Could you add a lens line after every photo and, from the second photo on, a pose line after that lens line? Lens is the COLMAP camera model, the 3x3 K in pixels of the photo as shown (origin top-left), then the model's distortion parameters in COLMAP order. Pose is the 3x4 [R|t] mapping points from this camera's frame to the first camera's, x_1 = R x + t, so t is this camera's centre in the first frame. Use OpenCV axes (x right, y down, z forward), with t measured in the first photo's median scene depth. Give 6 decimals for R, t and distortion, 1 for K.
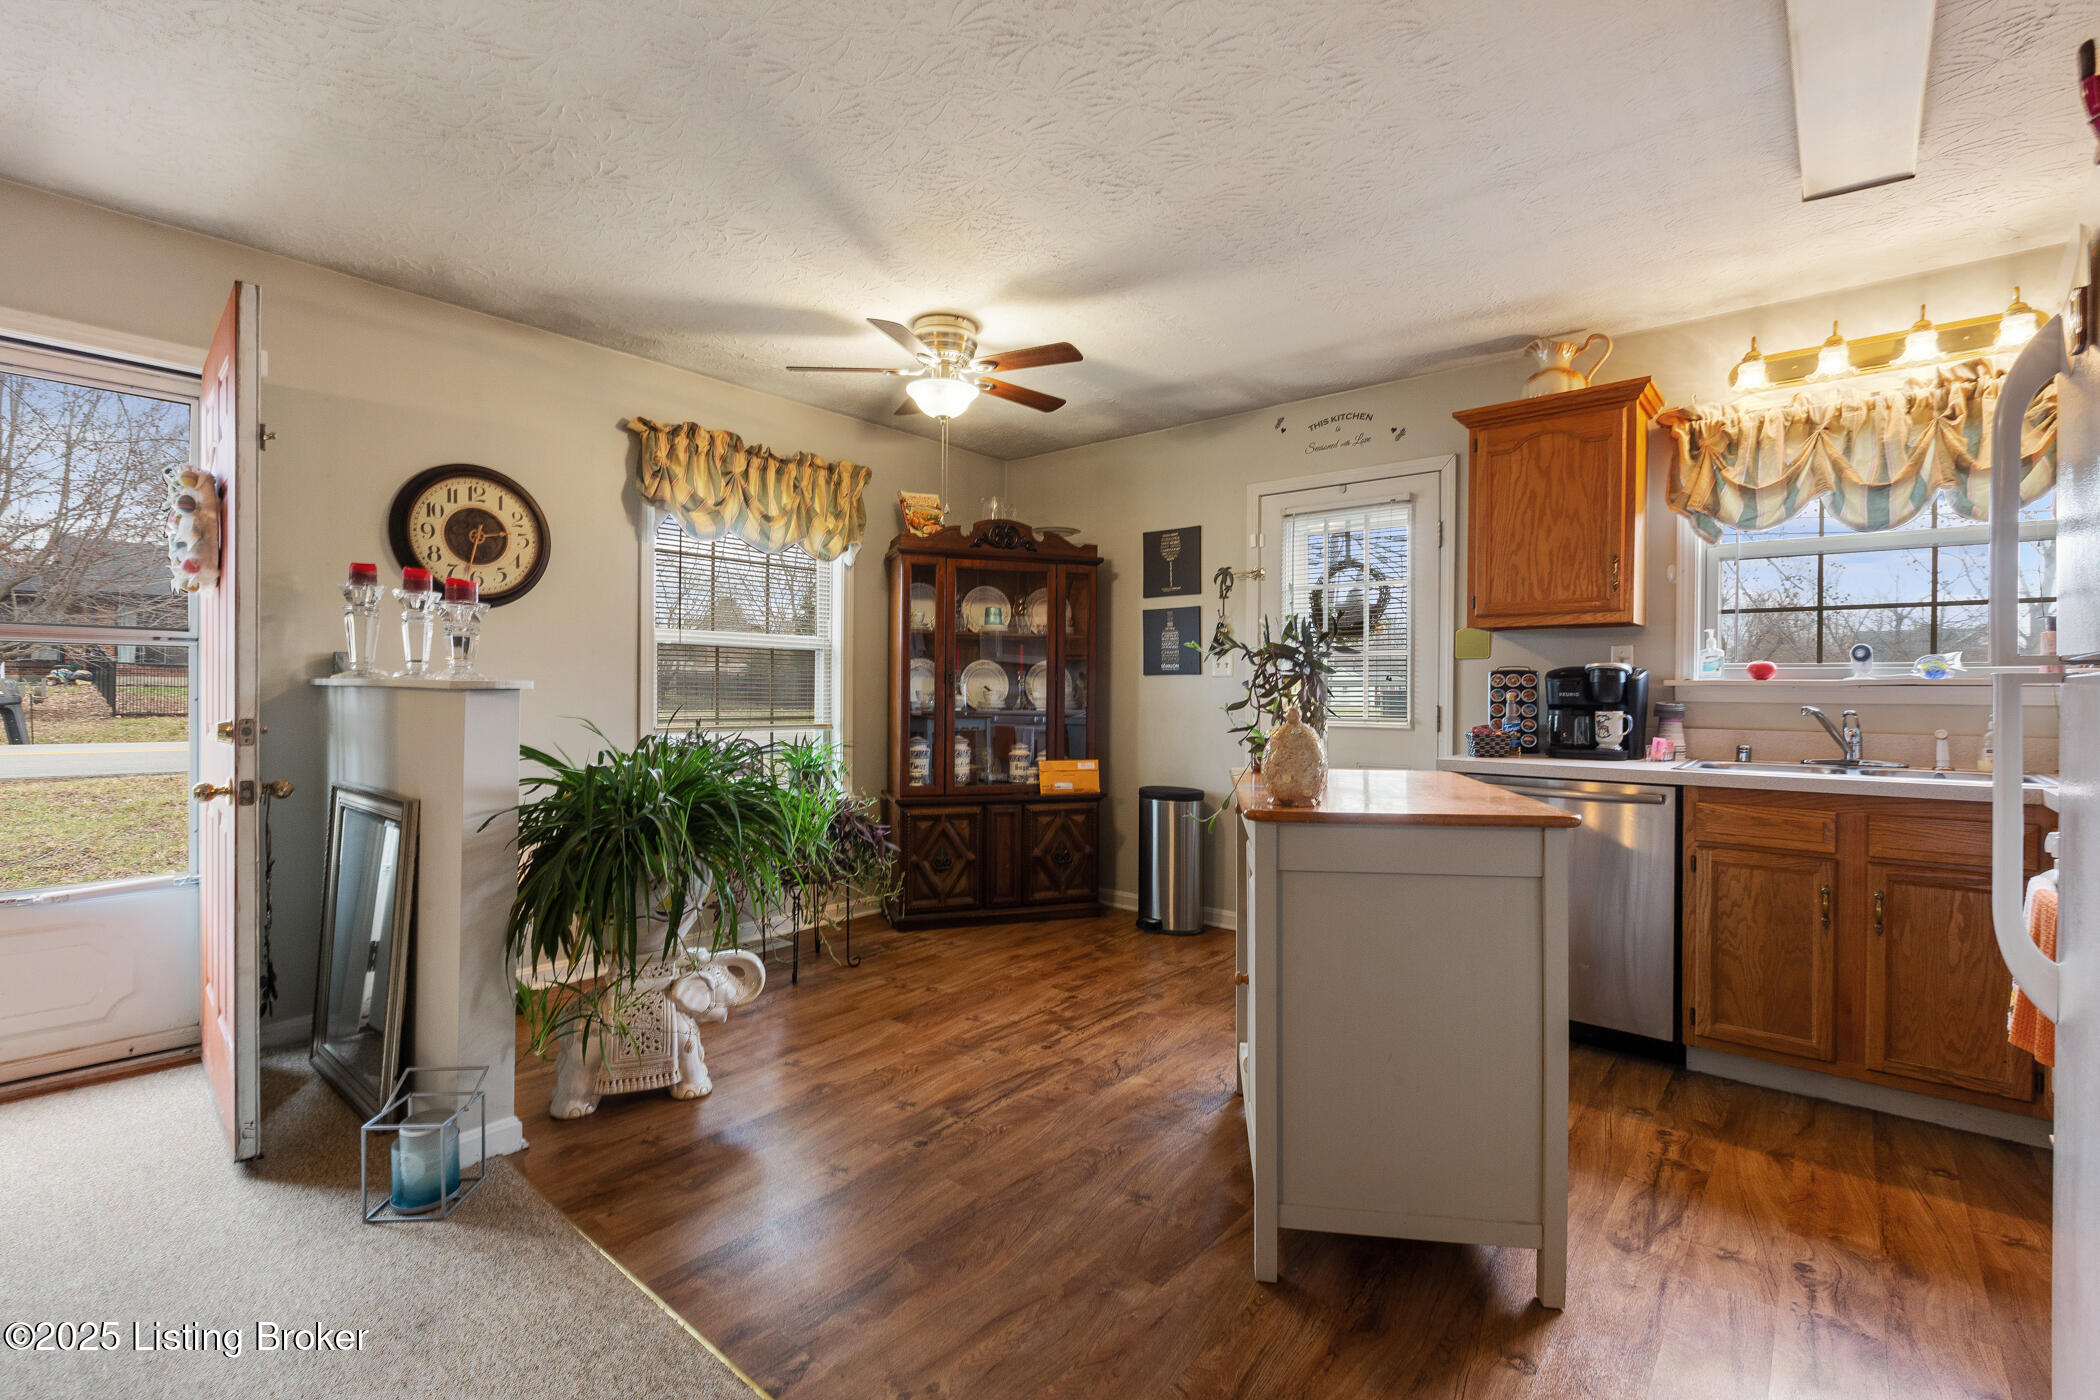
lens RADIAL K [[941.2, 0, 1045.3], [0, 941.2, 692.2], [0, 0, 1]] dist [0.000465, 0.000506]
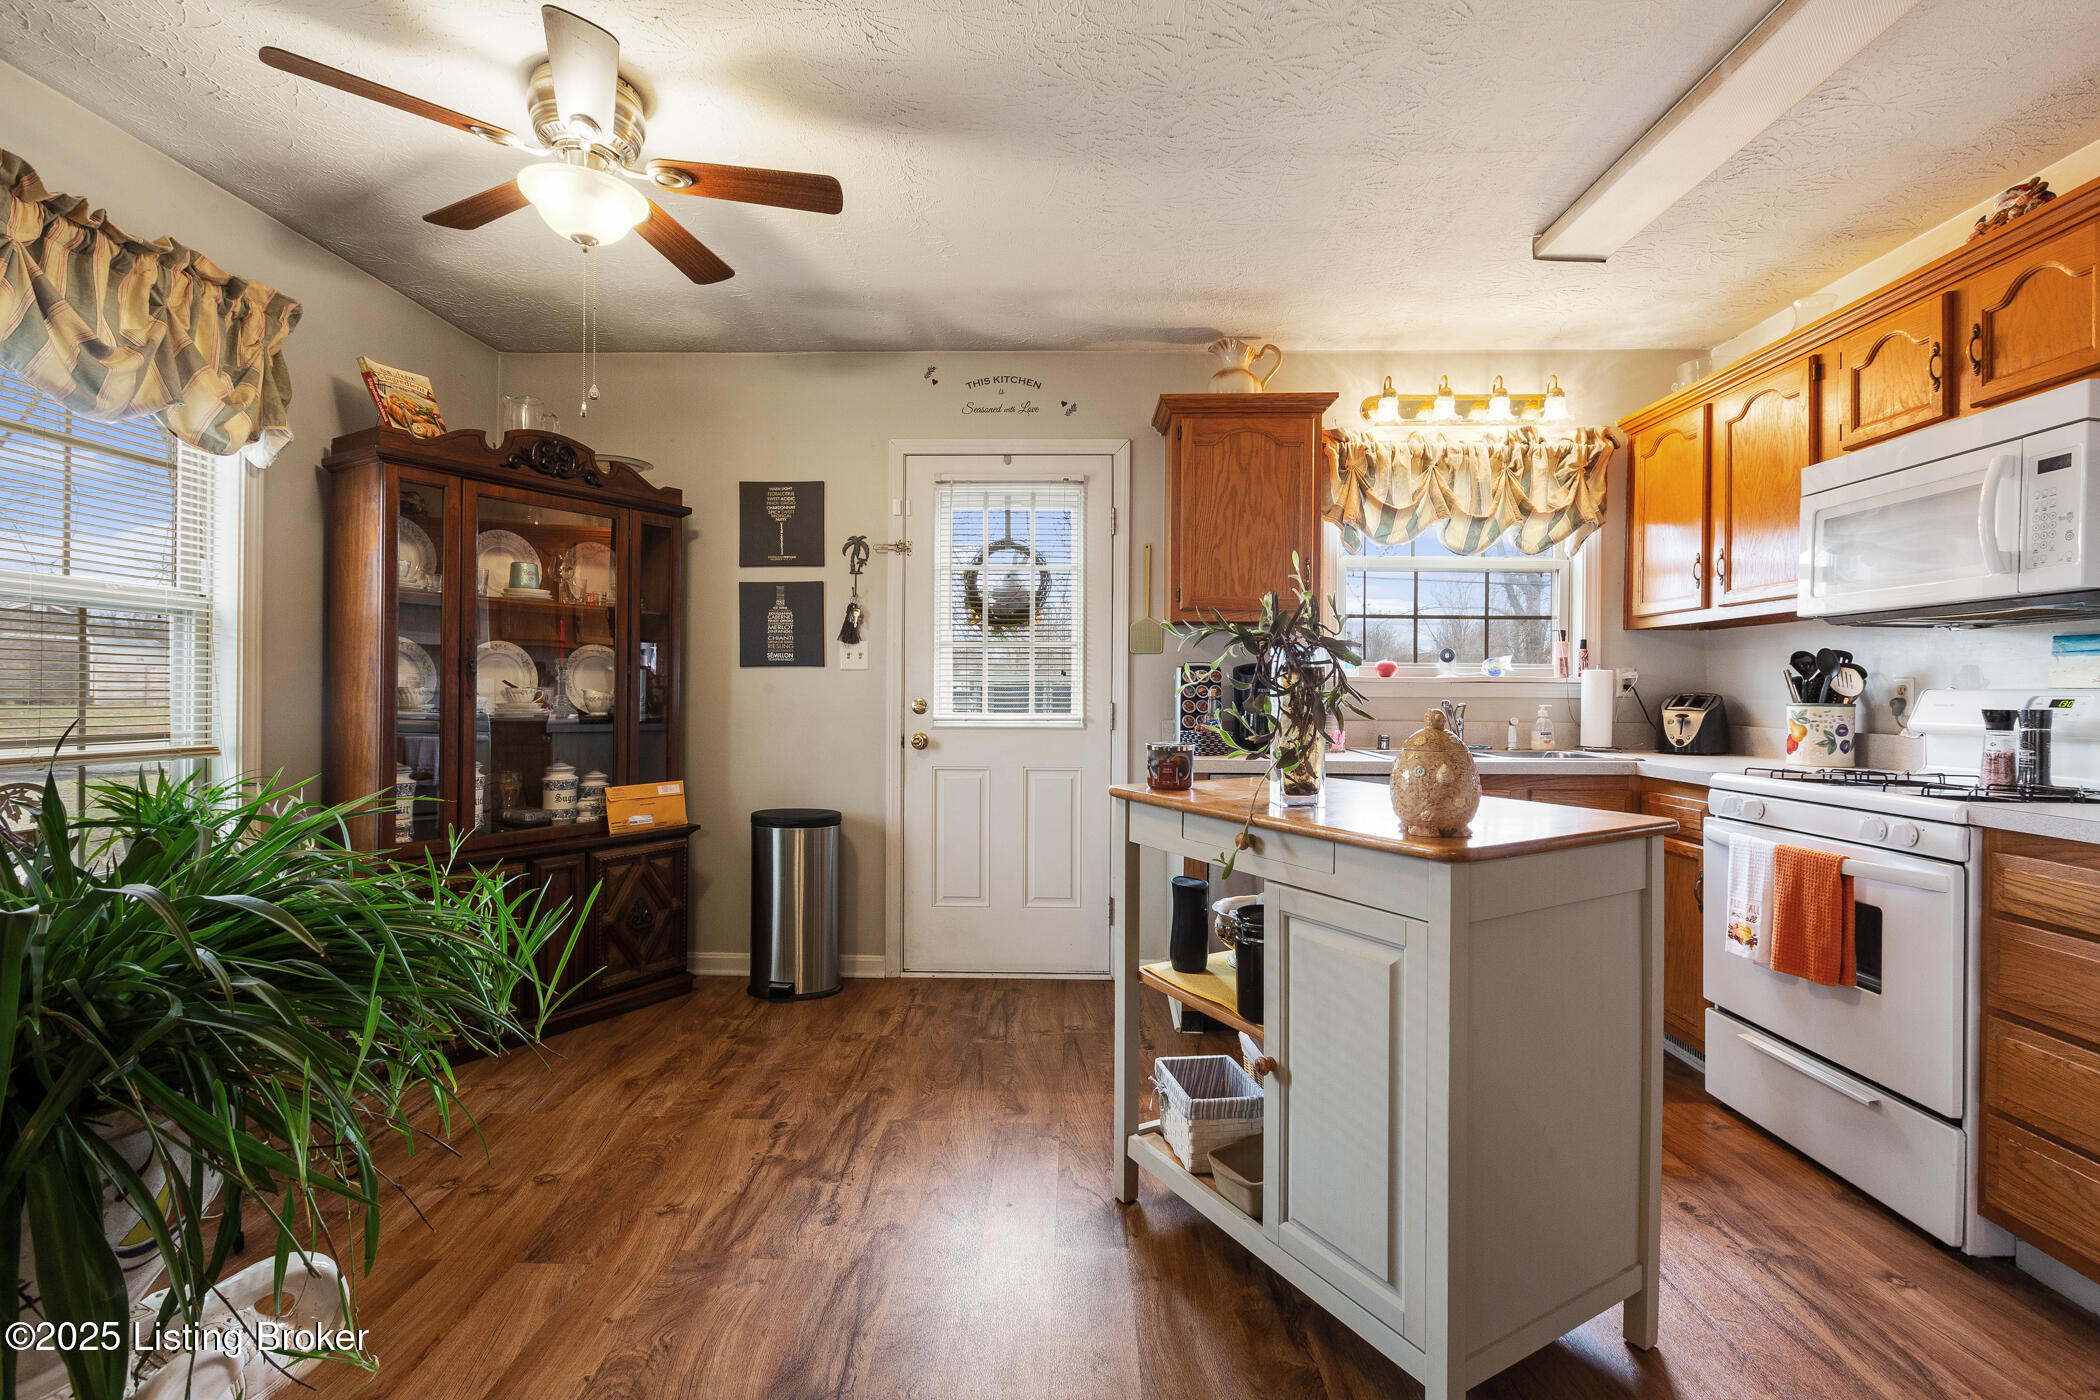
lens RADIAL K [[951.8, 0, 1052.1], [0, 951.8, 688.7], [0, 0, 1]] dist [-0.000021, 0.000414]
pose [[0.776832, -0.001888, 0.629705, -0.217906], [0.001613, 0.999998, 0.001008, -0.000576], [-0.629705, 0.000233, 0.776834, 0.273513]]
